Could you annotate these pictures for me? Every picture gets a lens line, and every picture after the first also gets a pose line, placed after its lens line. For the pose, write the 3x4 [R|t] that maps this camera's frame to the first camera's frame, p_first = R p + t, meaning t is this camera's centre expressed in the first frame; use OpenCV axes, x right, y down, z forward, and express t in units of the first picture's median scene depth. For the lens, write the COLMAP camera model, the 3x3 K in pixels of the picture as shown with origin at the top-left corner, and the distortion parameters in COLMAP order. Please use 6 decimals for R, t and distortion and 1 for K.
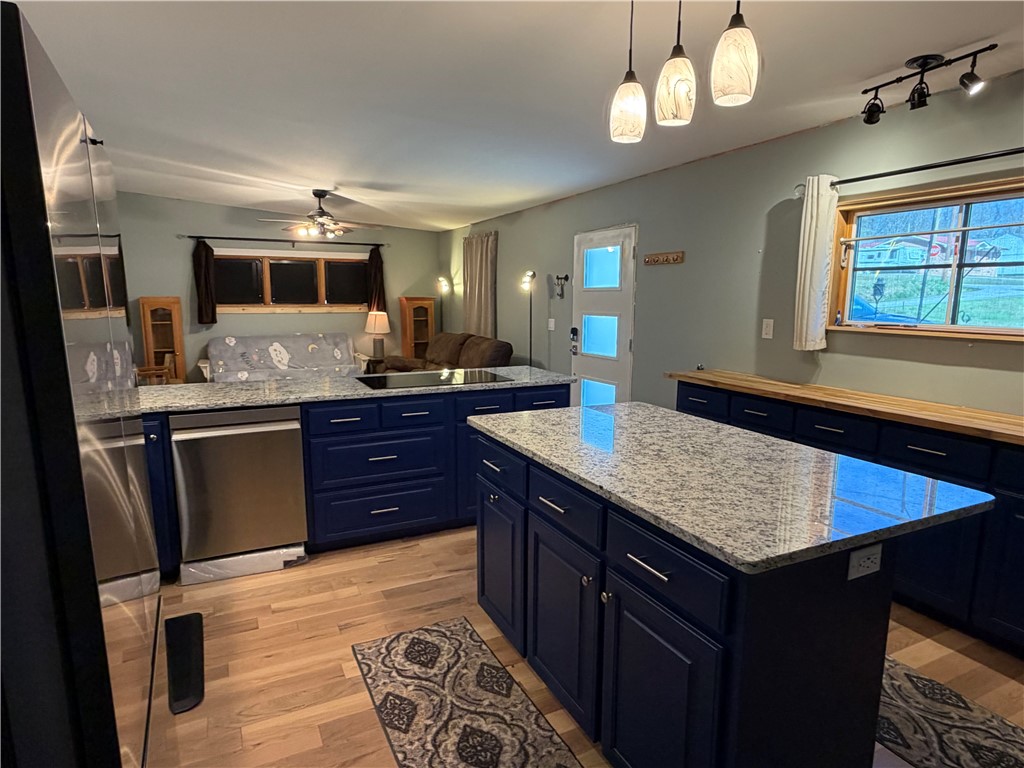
lens RADIAL K [[592.9, 0, 509.0], [0, 592.9, 387.0], [0, 0, 1]] dist [0.000736, -0.001407]
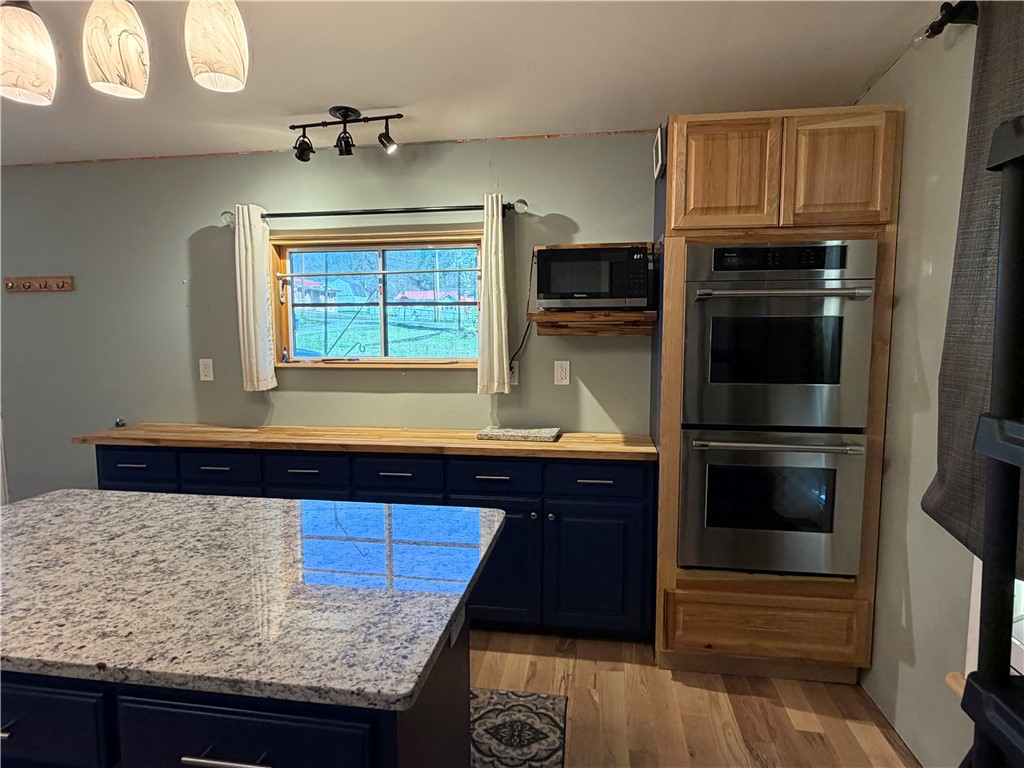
lens RADIAL K [[592.9, 0, 510.3], [0, 592.9, 386.8], [0, 0, 1]] dist [0.000736, -0.001407]
pose [[0.567438, -0.088845, 0.818609, -0.035022], [0.134481, 0.990813, 0.014316, -0.029258], [-0.812360, 0.101964, 0.574172, 0.154054]]
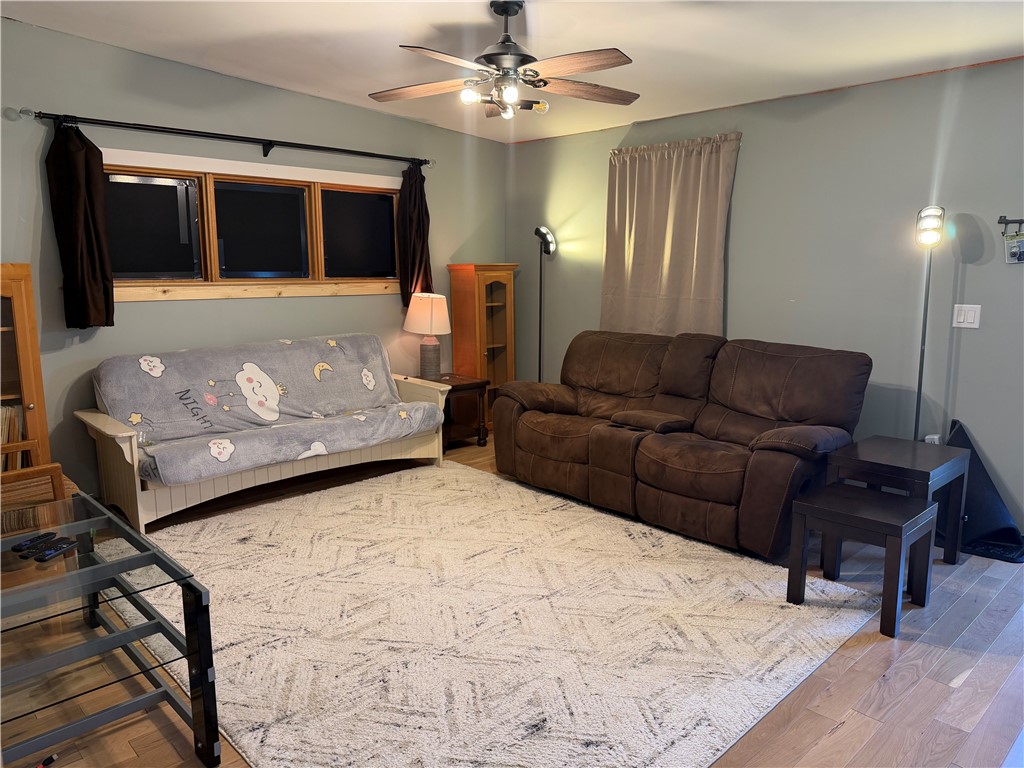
lens RADIAL K [[720.9, 0, 503.1], [0, 720.9, 385.1], [0, 0, 1]] dist [0.022393, -0.036076]
pose [[0.955970, -0.052108, 0.288801, -0.930562], [0.047666, 0.998612, 0.022398, -0.154620], [-0.289568, -0.007646, 0.957127, 1.036976]]
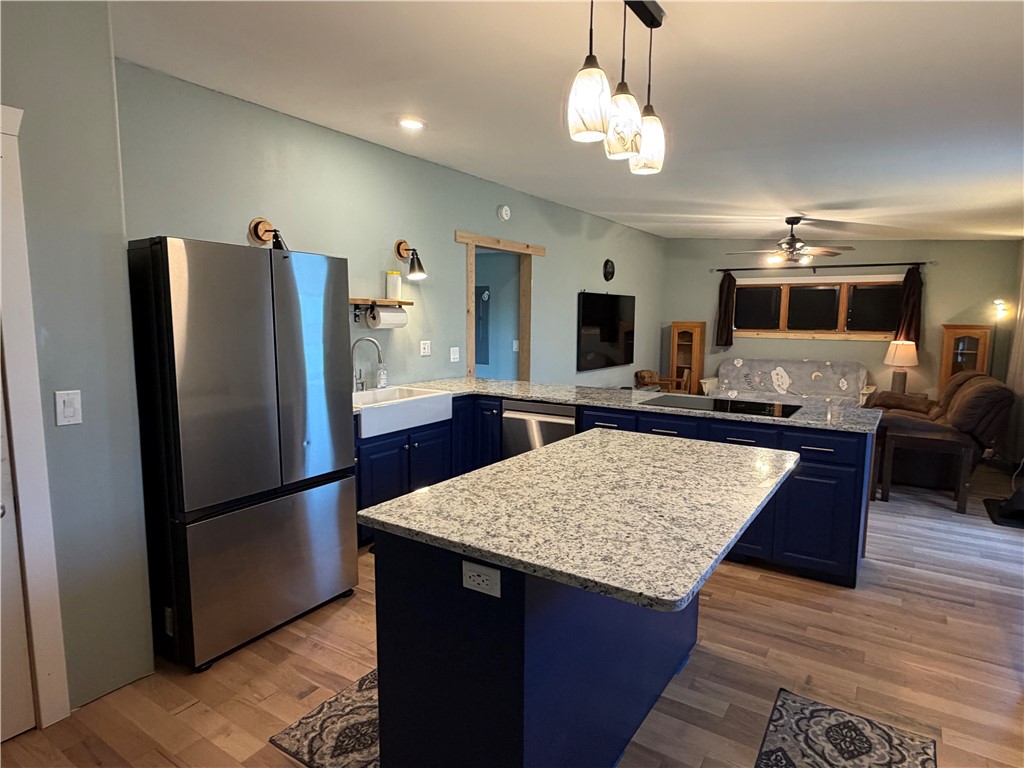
lens RADIAL K [[592.9, 0, 505.5], [0, 592.9, 380.0], [0, 0, 1]] dist [0.000736, -0.001407]
pose [[0.501805, 0.092858, -0.859982, 0.633342], [-0.138465, 0.990023, 0.026104, -0.035961], [0.853826, 0.105979, 0.509656, 0.200150]]
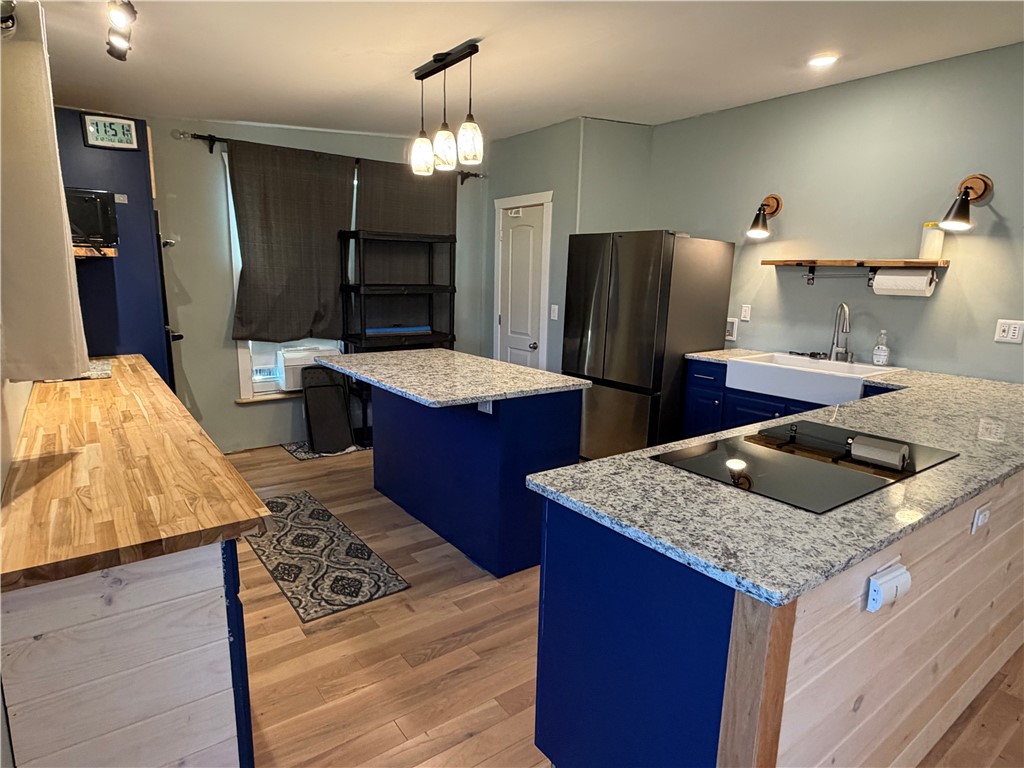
lens RADIAL K [[592.9, 0, 509.4], [0, 592.9, 384.2], [0, 0, 1]] dist [0.000736, -0.001407]
pose [[-0.982043, 0.008362, -0.188473, 0.238010], [-0.054922, 0.943073, 0.328018, -0.246449], [0.180486, 0.332480, -0.925679, 1.597221]]
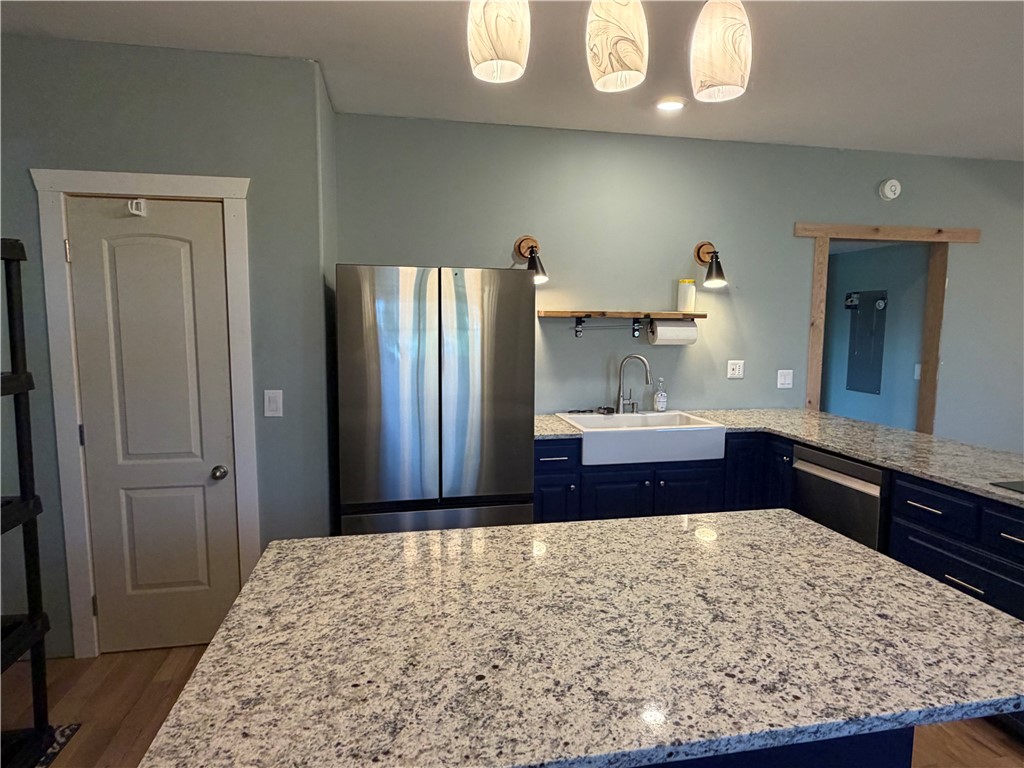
lens RADIAL K [[592.9, 0, 512.2], [0, 592.9, 378.1], [0, 0, 1]] dist [0.000736, -0.001407]
pose [[-0.252711, 0.083649, -0.963919, 0.550292], [-0.156140, 0.979672, 0.125951, -0.114547], [0.954860, 0.182335, -0.234513, 0.636343]]
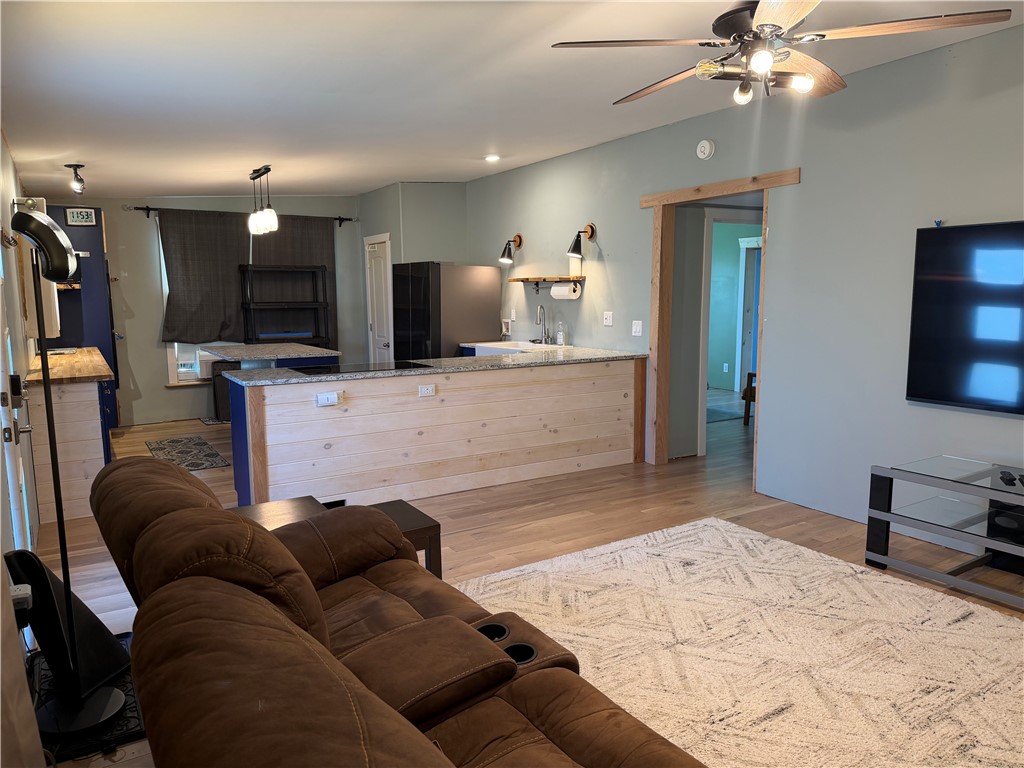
lens RADIAL K [[720.9, 0, 515.4], [0, 720.9, 387.9], [0, 0, 1]] dist [0.022393, -0.036076]
pose [[-0.993857, 0.014532, -0.109715, -0.313141], [-0.016673, 0.960368, 0.278237, -0.410445], [0.109411, 0.278357, -0.954226, 2.693686]]
